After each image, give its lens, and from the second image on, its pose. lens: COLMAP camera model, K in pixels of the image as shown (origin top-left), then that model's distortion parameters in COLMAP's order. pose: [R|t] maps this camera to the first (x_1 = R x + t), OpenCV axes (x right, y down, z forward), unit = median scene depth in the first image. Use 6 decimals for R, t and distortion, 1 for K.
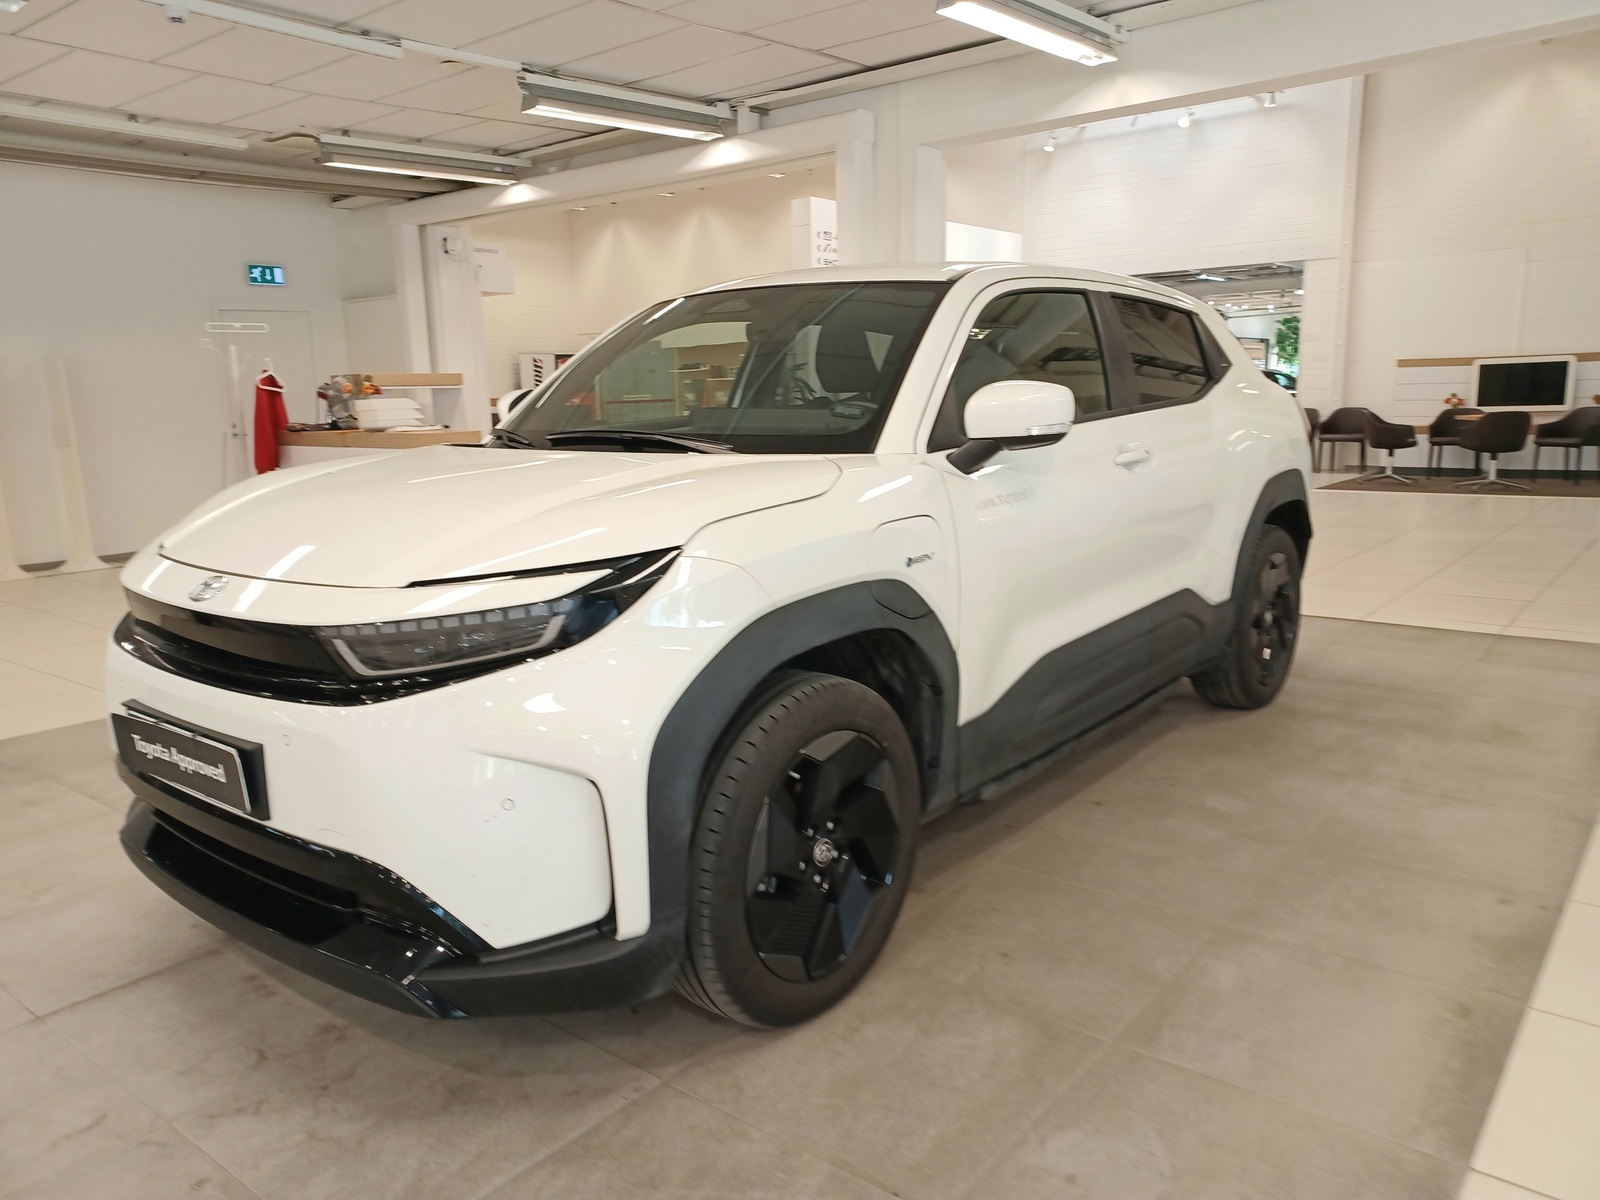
lens RADIAL K [[1172.7, 0, 817.3], [0, 1172.7, 603.9], [0, 0, 1]] dist [0.021204, 0.002715]
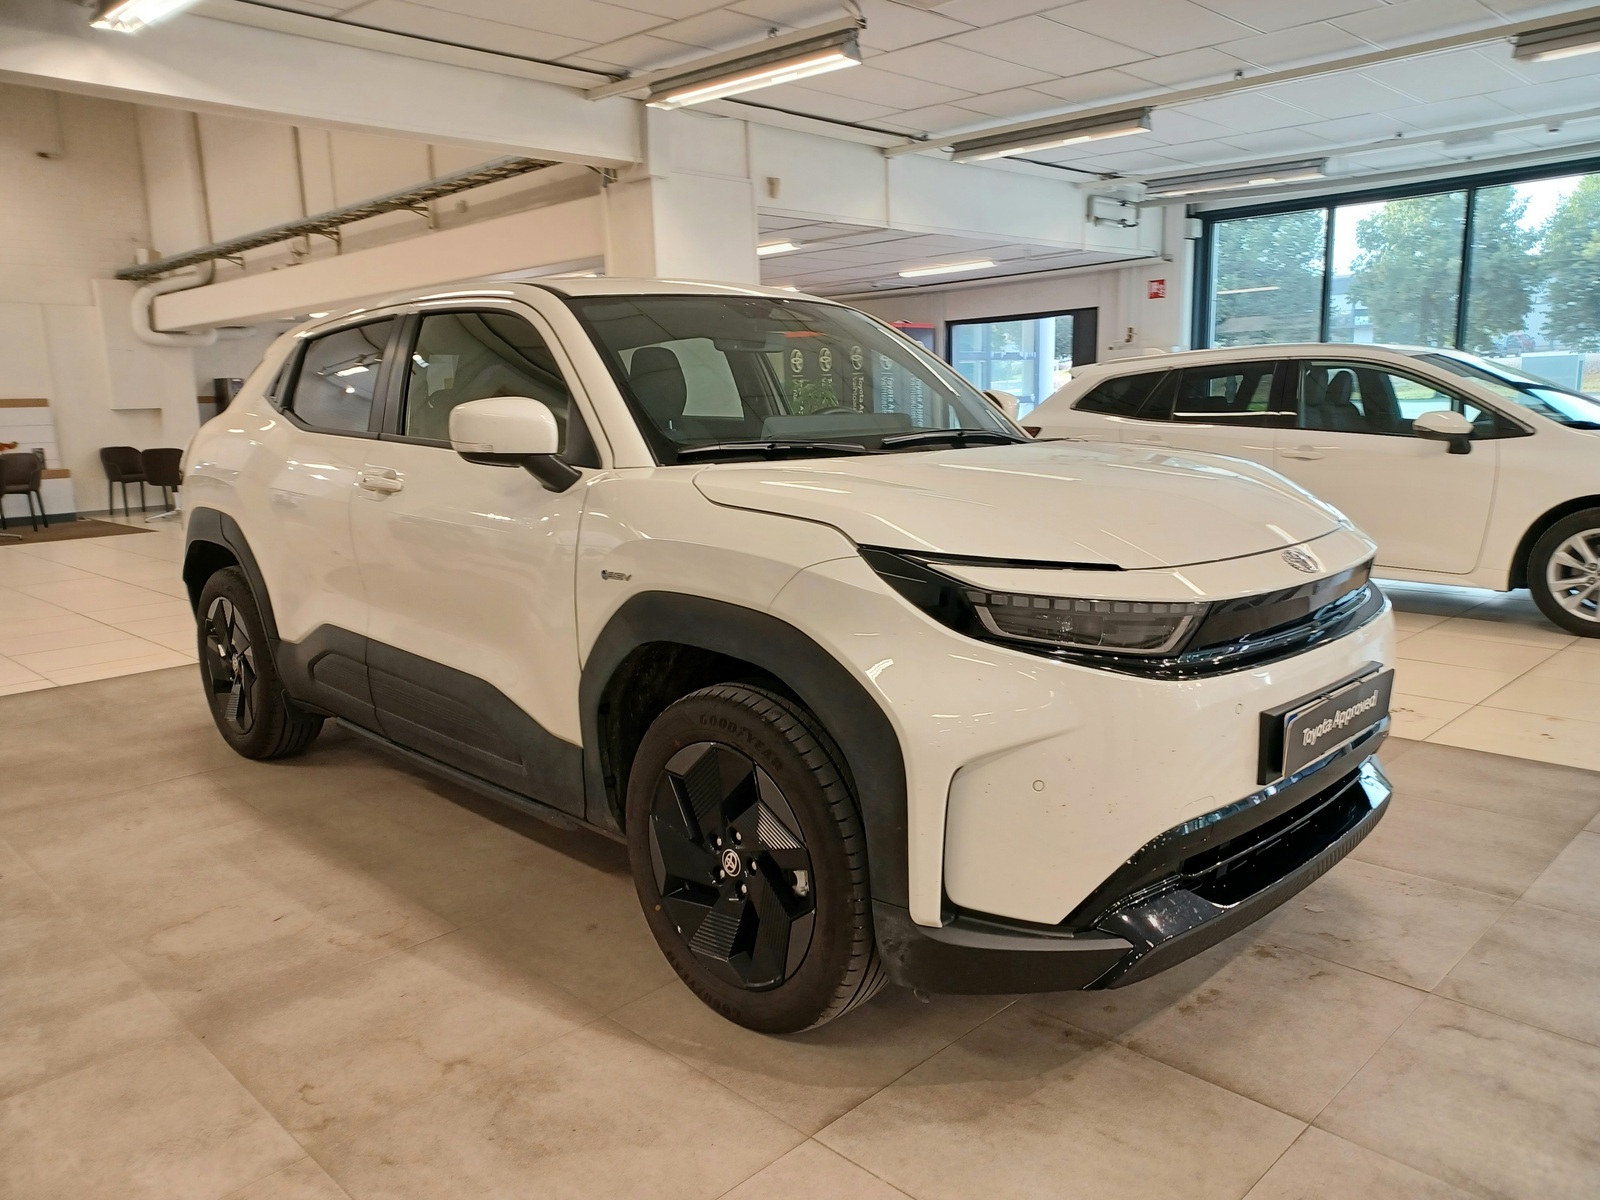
lens RADIAL K [[1183.0, 0, 823.5], [0, 1183.0, 621.4], [0, 0, 1]] dist [0.016963, 0.001976]
pose [[0.082350, -0.162182, 0.983319, -1.404597], [0.201116, 0.969075, 0.142990, -0.173452], [-0.976100, 0.185986, 0.112421, 1.145812]]
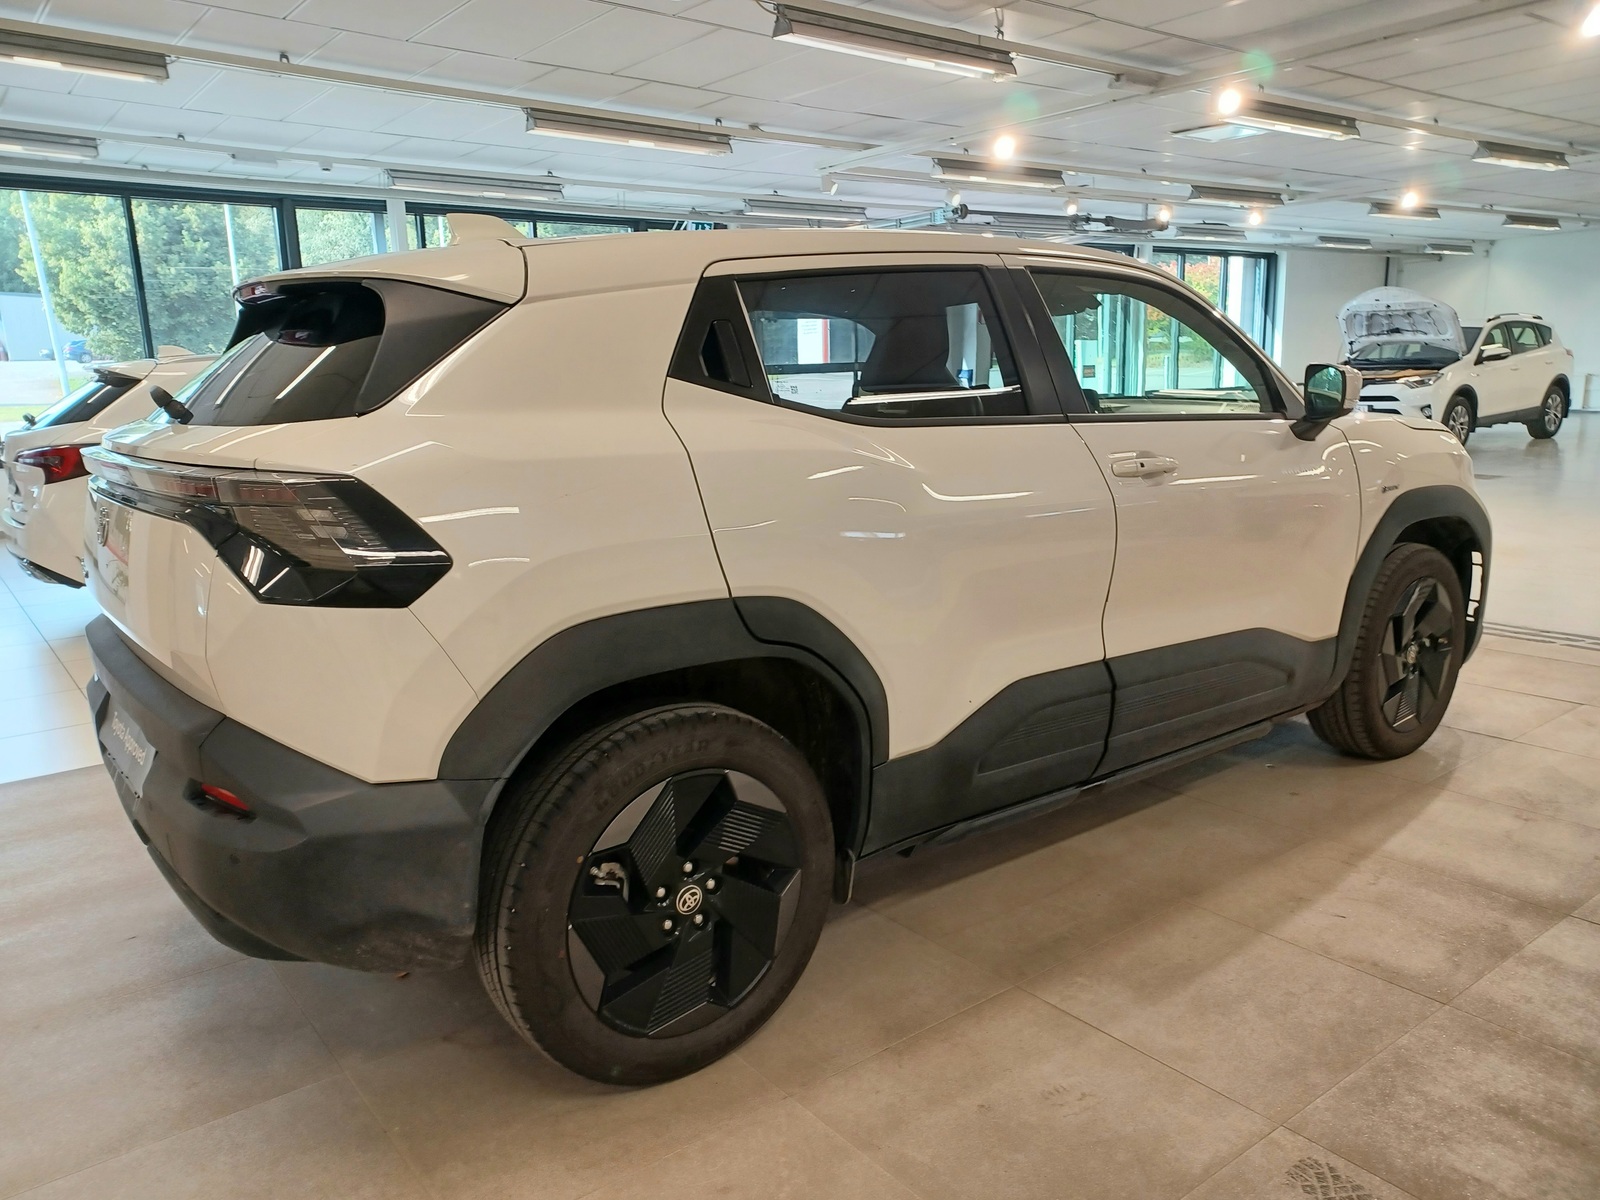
lens RADIAL K [[1183.0, 0, 823.5], [0, 1183.0, 621.4], [0, 0, 1]] dist [0.016963, 0.001976]
pose [[-0.979825, 0.012009, 0.199498, -0.056904], [0.087326, 0.923592, 0.373300, -0.546253], [-0.179772, 0.383190, -0.906006, 2.890196]]
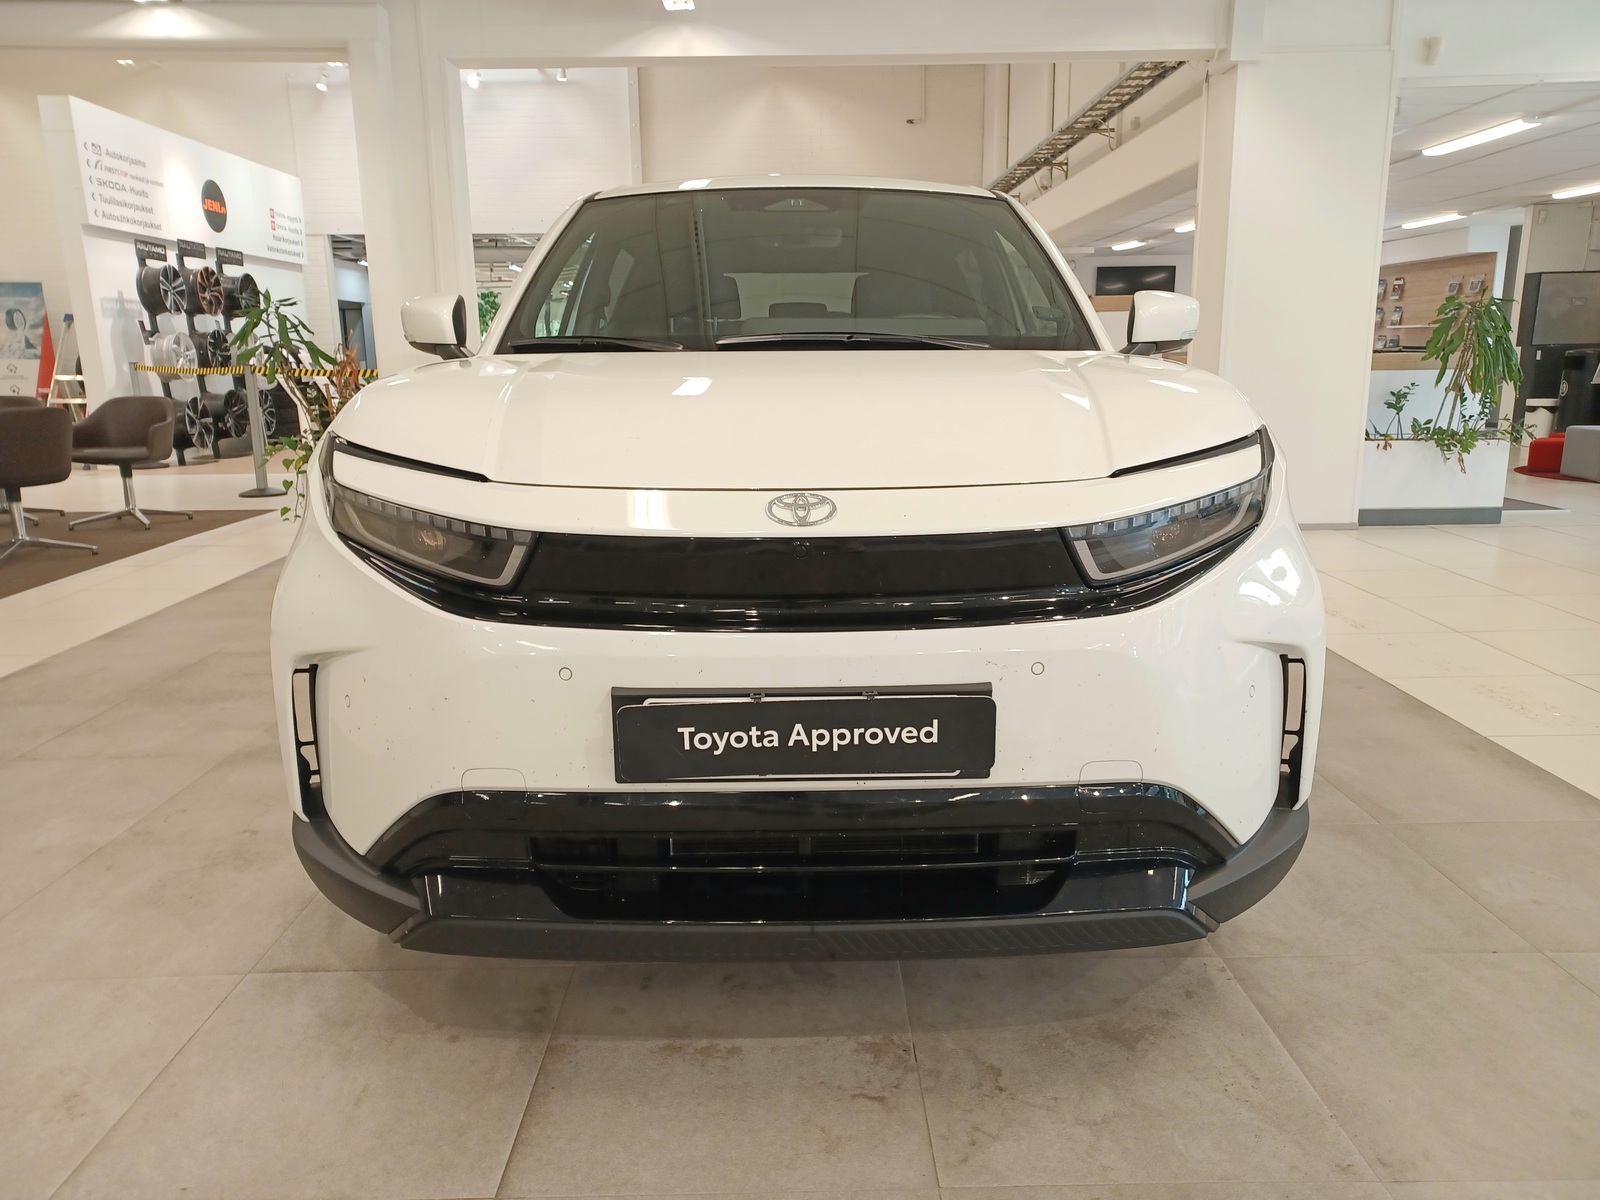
lens RADIAL K [[1172.7, 0, 817.3], [0, 1172.7, 603.9], [0, 0, 1]] dist [0.021204, 0.002715]
pose [[0.762336, -0.118875, 0.636171, -0.870242], [0.107247, 0.992599, 0.056961, 0.005131], [-0.638234, 0.024805, 0.769443, 0.371599]]
